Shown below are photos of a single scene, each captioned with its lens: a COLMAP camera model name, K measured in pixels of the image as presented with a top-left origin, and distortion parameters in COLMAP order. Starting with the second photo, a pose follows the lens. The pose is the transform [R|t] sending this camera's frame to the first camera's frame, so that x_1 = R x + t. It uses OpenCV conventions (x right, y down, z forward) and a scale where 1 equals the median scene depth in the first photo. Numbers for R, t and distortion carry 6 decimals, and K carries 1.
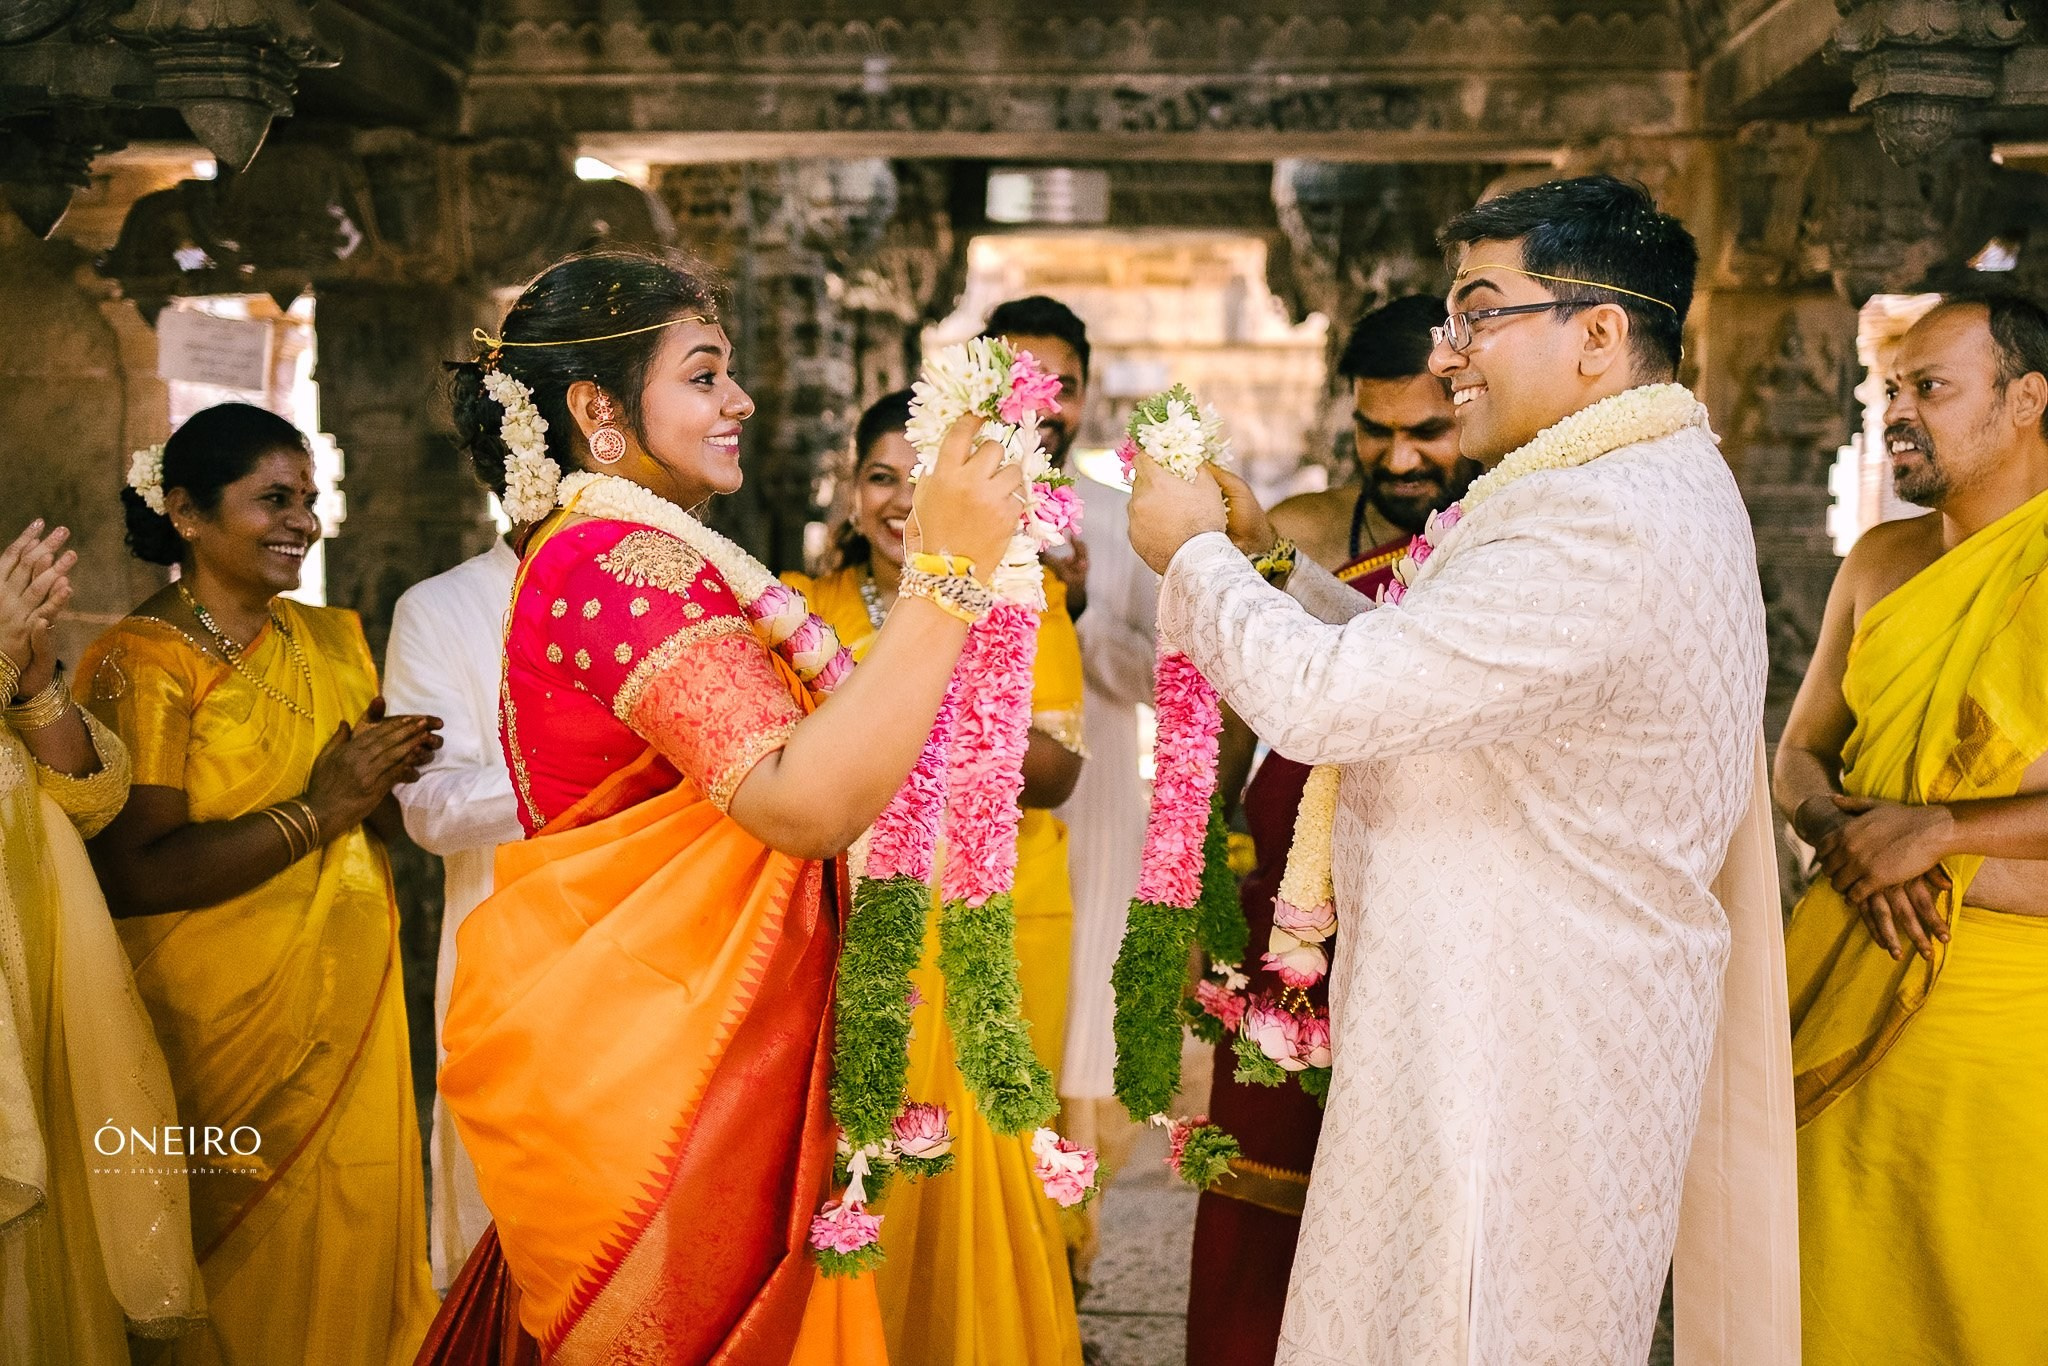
lens RADIAL K [[2021.5, 0, 1032.2], [0, 2021.5, 688.6], [0, 0, 1]] dist [0.006476, 0.000000]
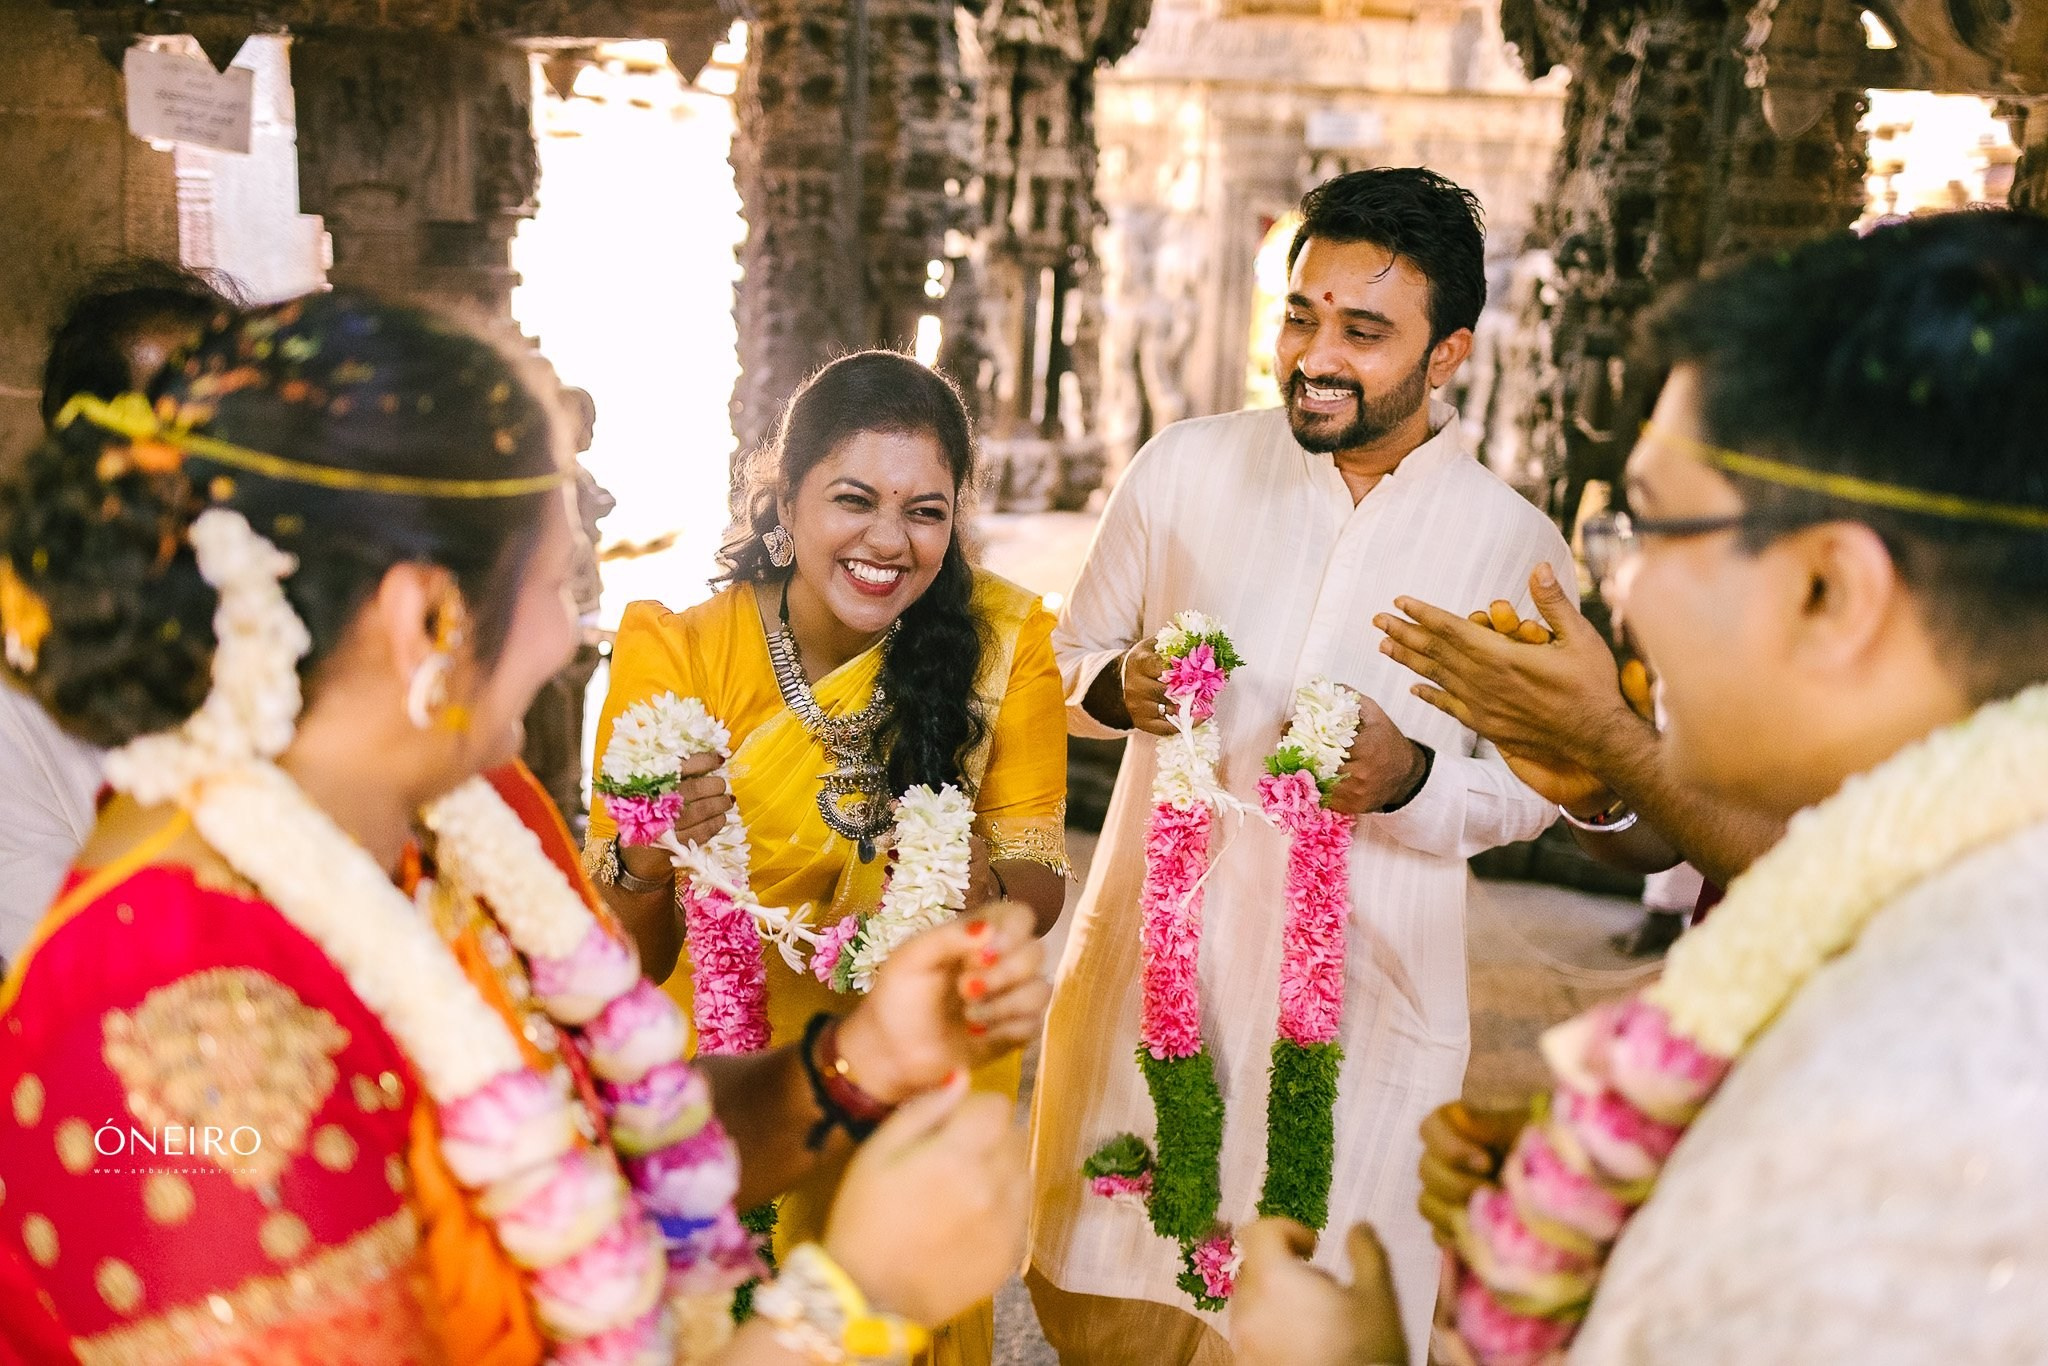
lens RADIAL K [[2021.5, 0, 1031.4], [0, 2021.5, 685.8], [0, 0, 1]] dist [0.006476, 0.000000]
pose [[0.993240, 0.063077, -0.097448, 0.036035], [-0.048832, 0.988631, 0.142210, -0.068635], [0.105310, -0.136490, 0.985028, 0.196095]]
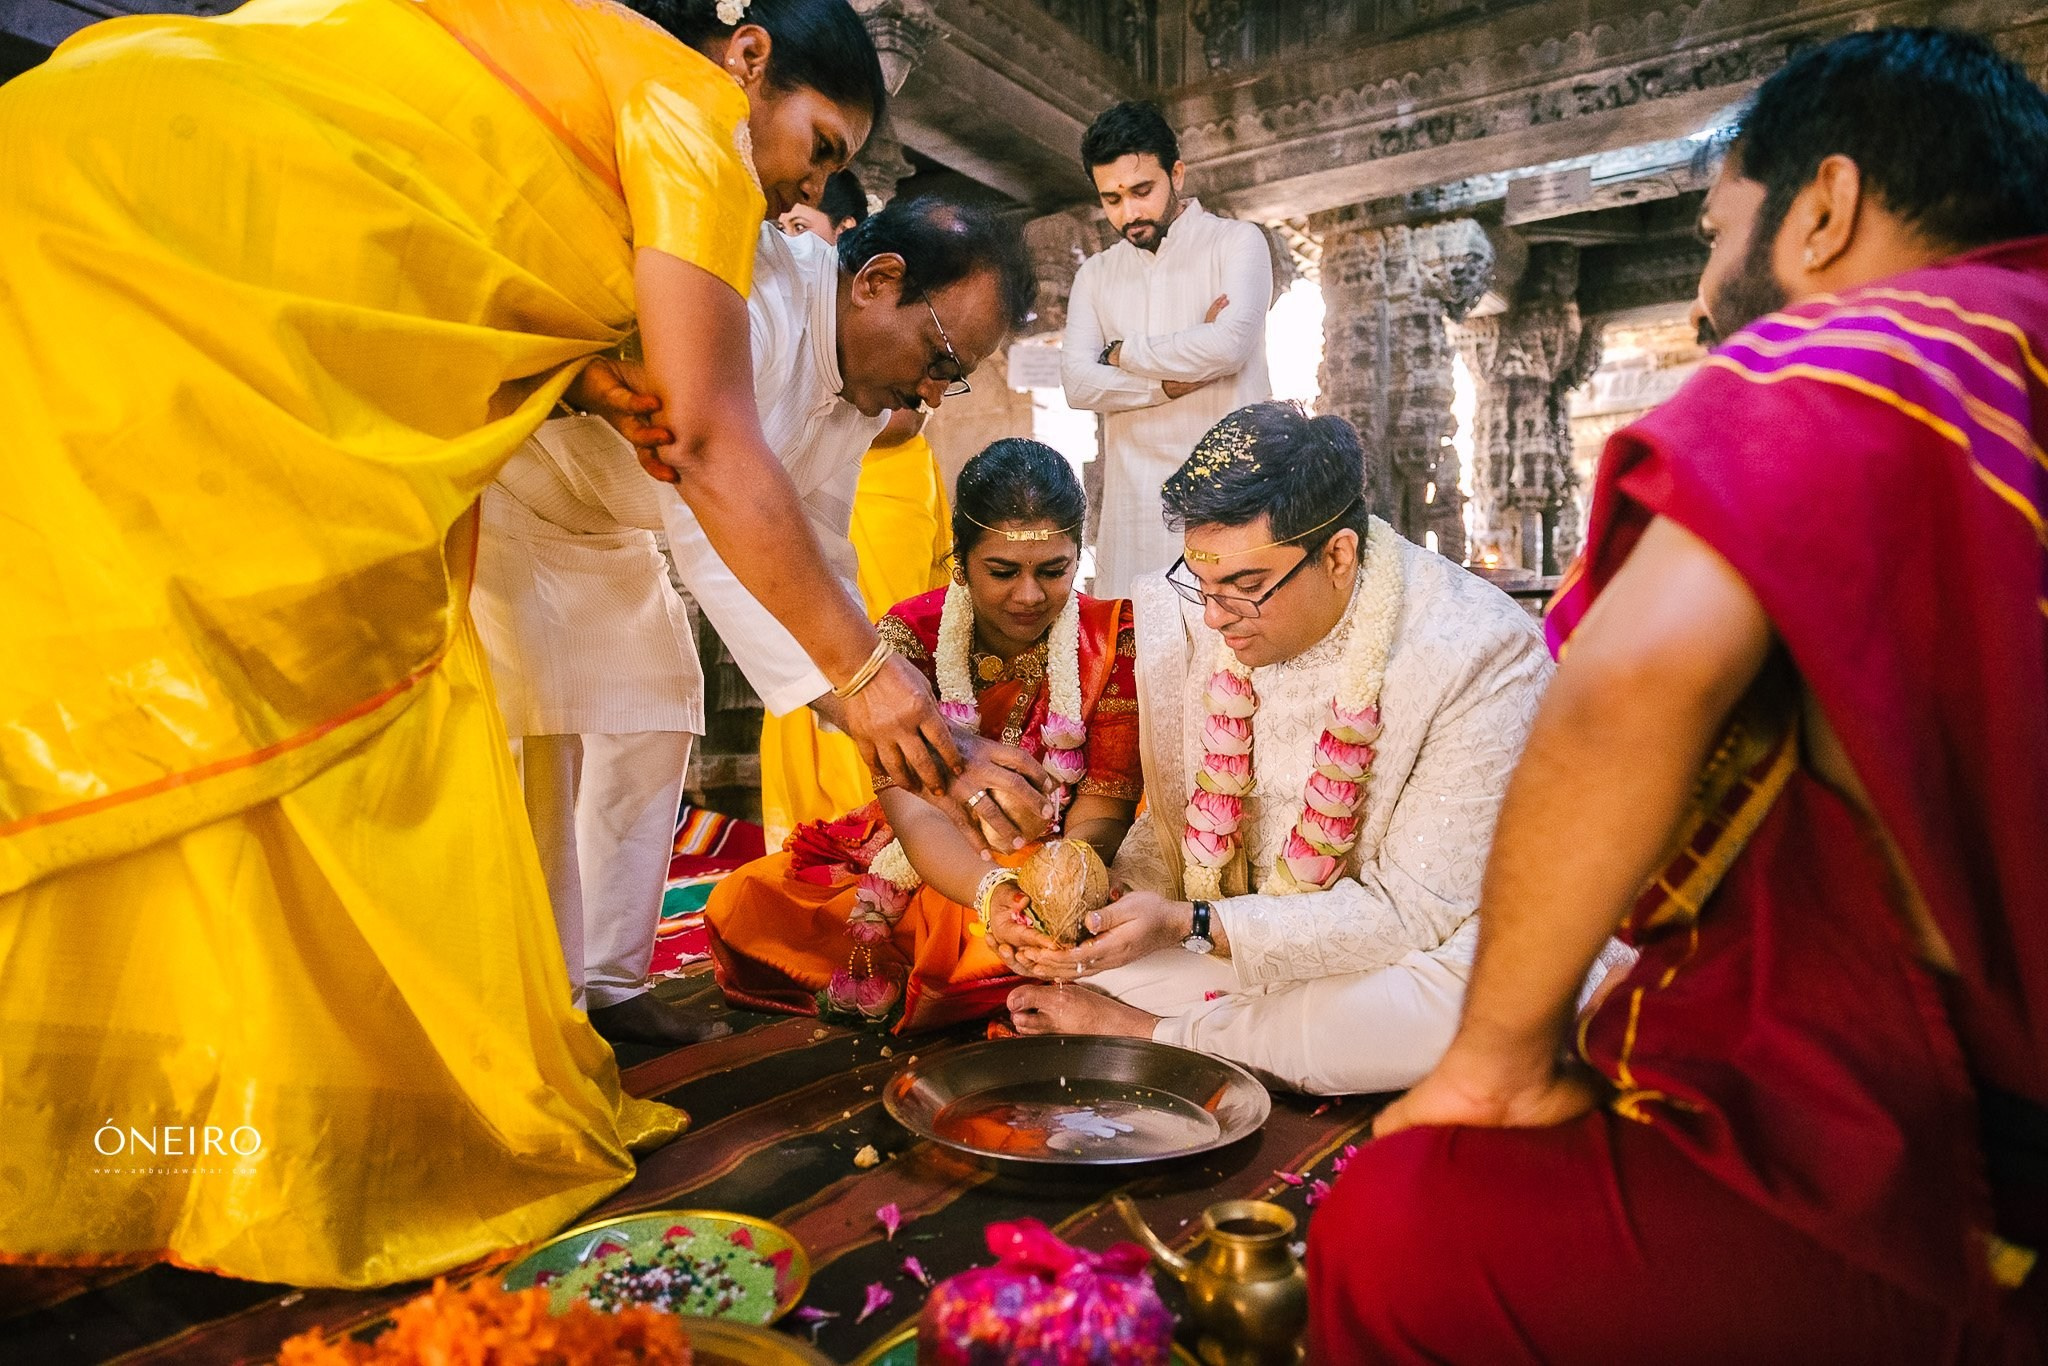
lens RADIAL K [[1367.1, 0, 1027.6], [0, 1367.1, 678.4], [0, 0, 1]] dist [0.003728, -0.003128]
pose [[0.862843, -0.003189, -0.505462, 0.186297], [-0.041822, 0.996101, -0.077675, 0.198034], [0.503739, 0.088161, 0.859345, 0.019200]]
